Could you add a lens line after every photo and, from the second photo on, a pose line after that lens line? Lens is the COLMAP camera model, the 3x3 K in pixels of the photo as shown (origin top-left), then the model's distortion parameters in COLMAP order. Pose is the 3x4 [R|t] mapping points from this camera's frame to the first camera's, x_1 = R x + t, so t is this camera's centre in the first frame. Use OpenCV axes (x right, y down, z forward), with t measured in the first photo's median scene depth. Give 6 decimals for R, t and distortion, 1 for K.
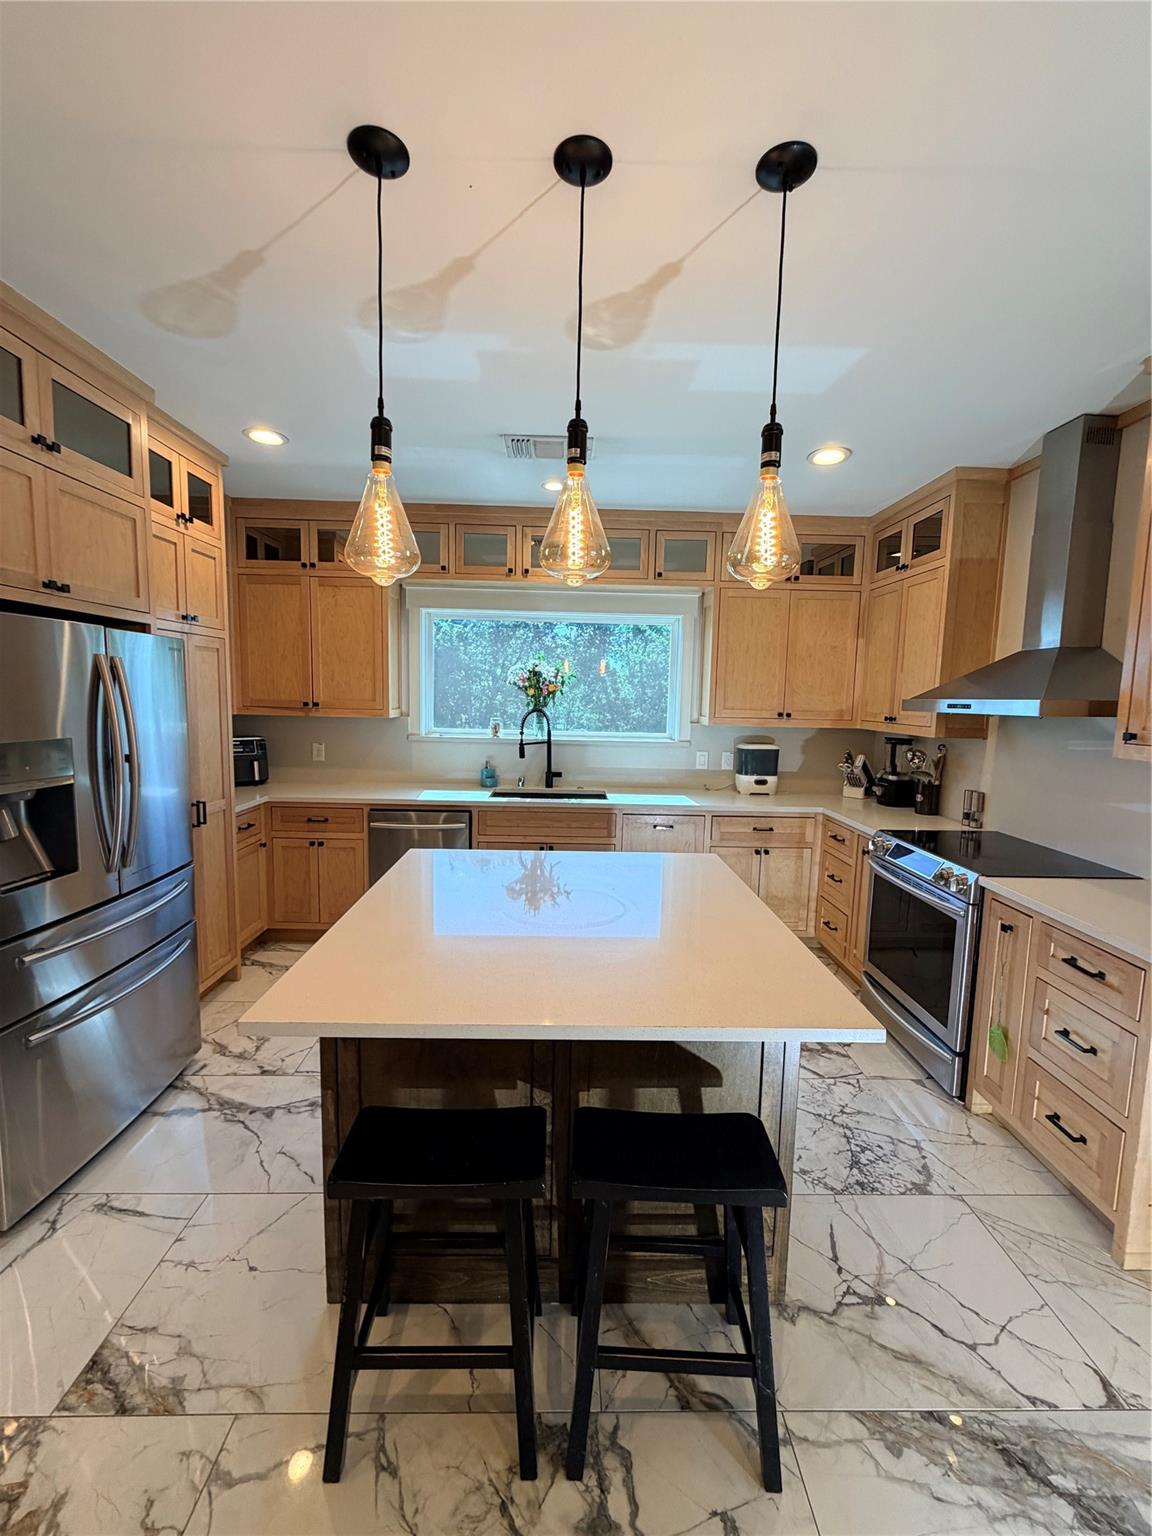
lens RADIAL K [[608.0, 0, 579.7], [0, 608.0, 761.6], [0, 0, 1]] dist [0.000198, 0.000577]
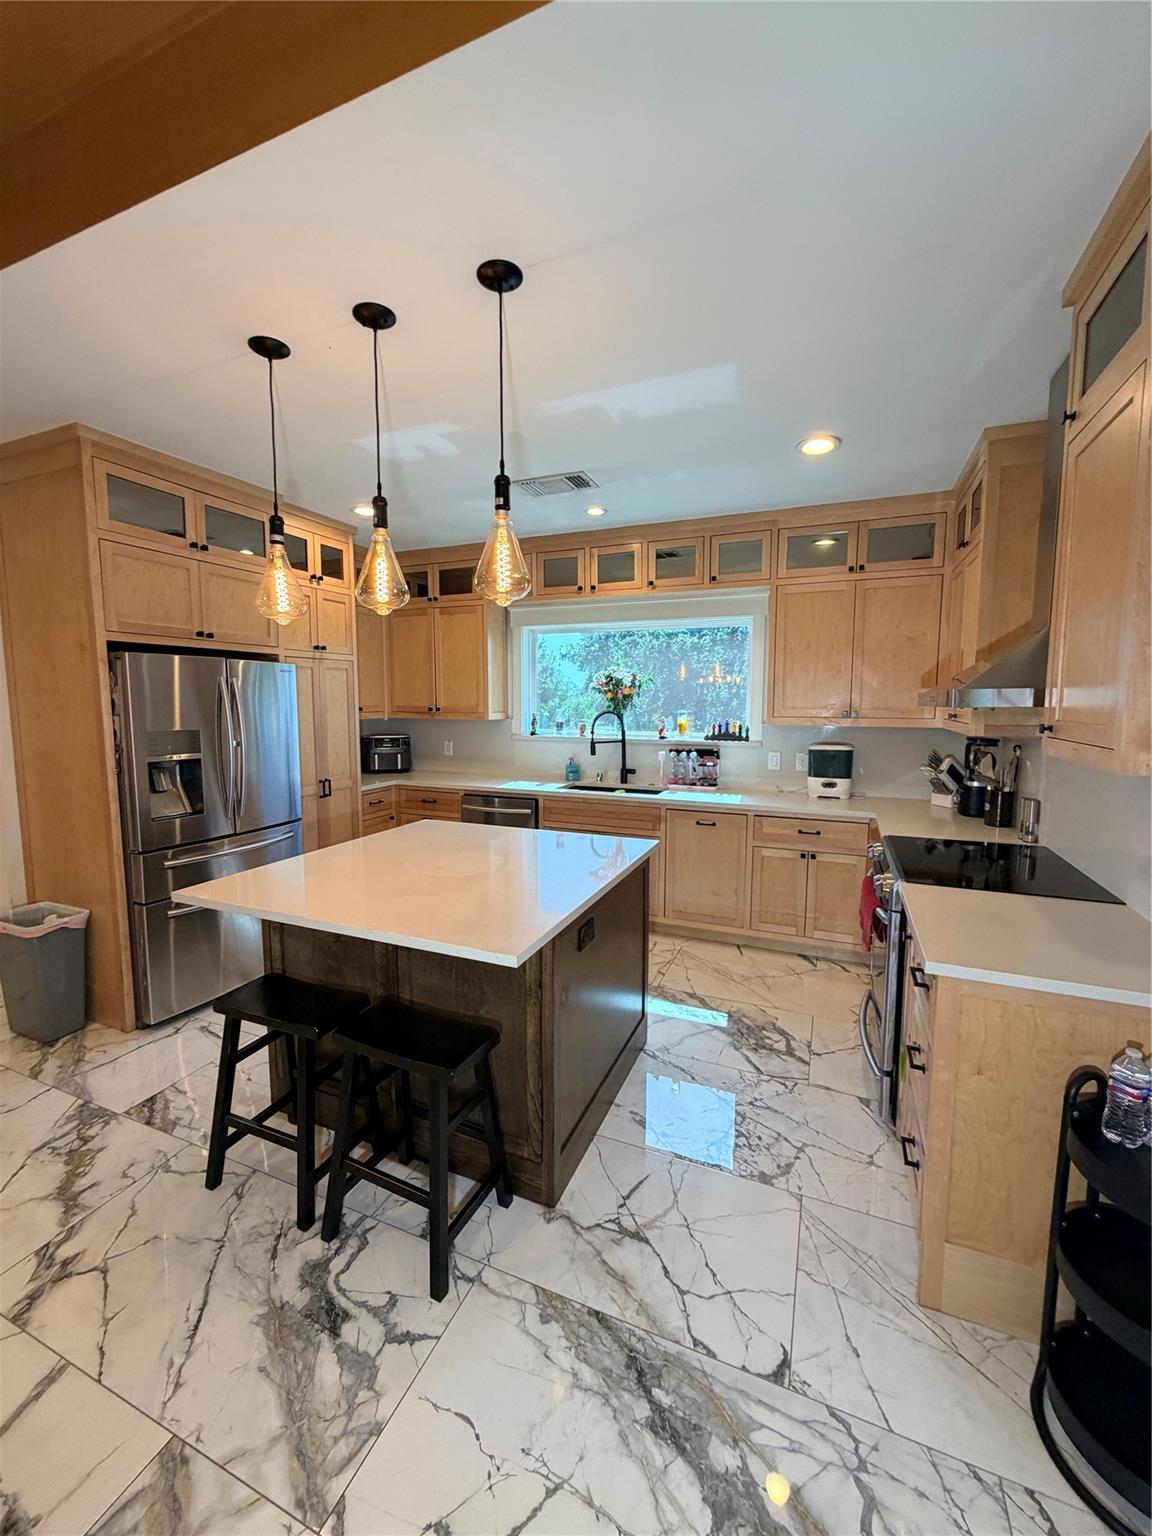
lens RADIAL K [[608.0, 0, 578.6], [0, 608.0, 761.3], [0, 0, 1]] dist [0.000198, 0.000577]
pose [[0.914759, 0.020107, -0.403499, 0.481785], [-0.025446, 0.999645, -0.007874, 0.021803], [0.403197, 0.017470, 0.914946, -0.038387]]
